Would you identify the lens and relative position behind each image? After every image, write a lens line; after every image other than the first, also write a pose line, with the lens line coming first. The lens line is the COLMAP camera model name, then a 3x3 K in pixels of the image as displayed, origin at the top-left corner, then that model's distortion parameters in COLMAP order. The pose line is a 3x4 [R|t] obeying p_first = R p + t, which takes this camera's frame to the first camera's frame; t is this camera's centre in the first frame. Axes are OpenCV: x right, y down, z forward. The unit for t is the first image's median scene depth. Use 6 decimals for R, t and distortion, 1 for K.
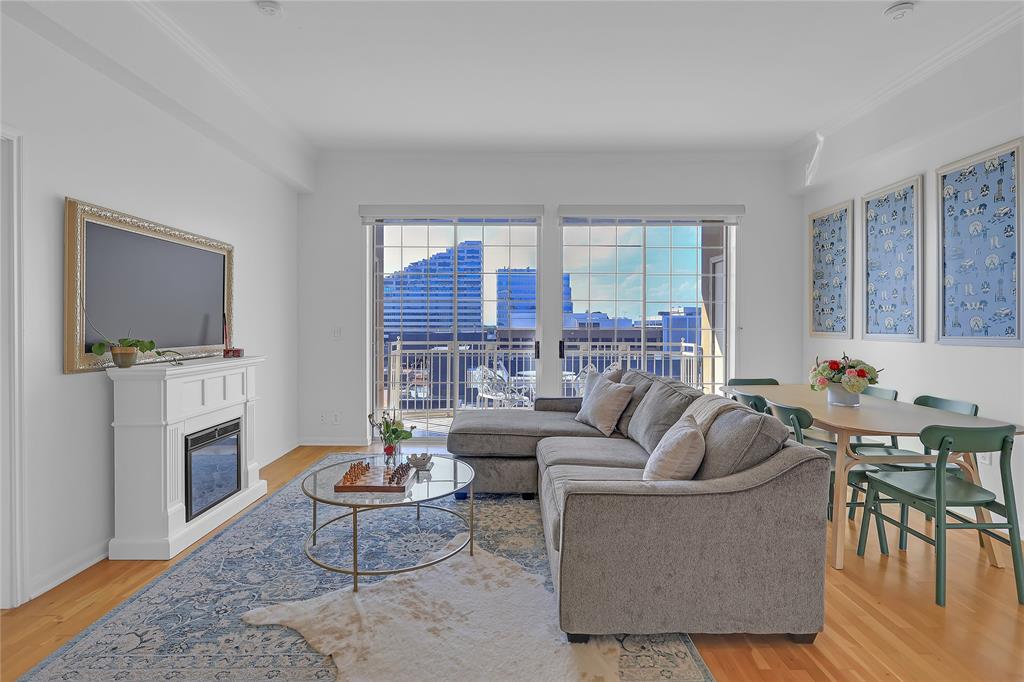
lens RADIAL K [[493.4, 0, 518.1], [0, 493.4, 325.9], [0, 0, 1]] dist [-0.000467, 0.000822]
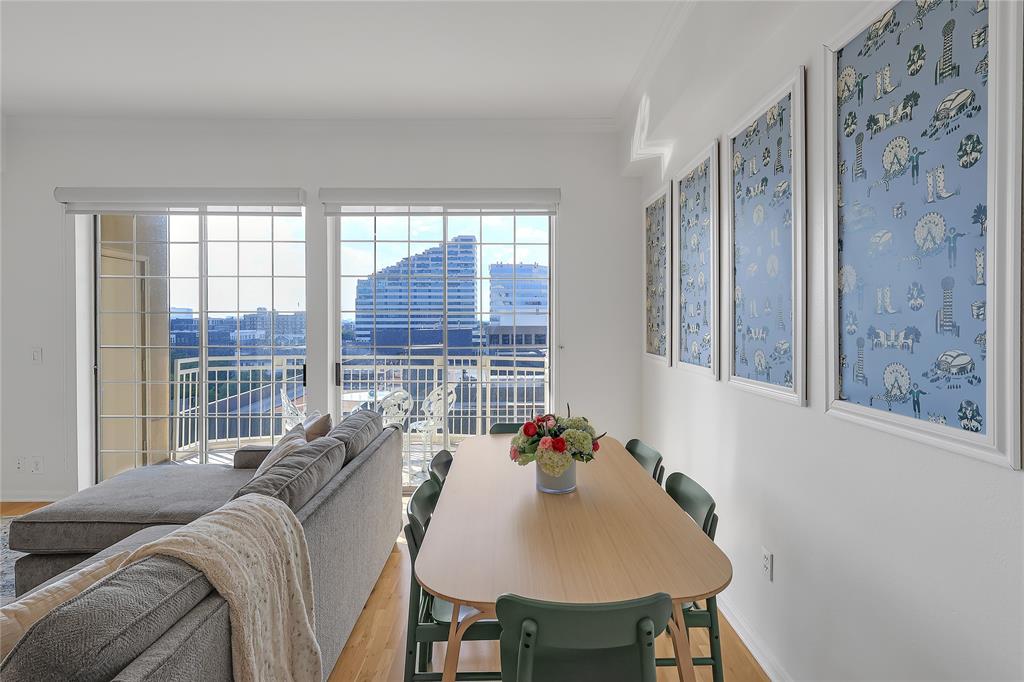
lens RADIAL K [[493.4, 0, 510.9], [0, 493.4, 324.1], [0, 0, 1]] dist [-0.000467, 0.000822]
pose [[0.999863, 0.003013, -0.016270, 0.566488], [-0.002917, 0.999978, 0.005944, -0.051953], [0.016287, -0.005896, 0.999850, 0.535718]]
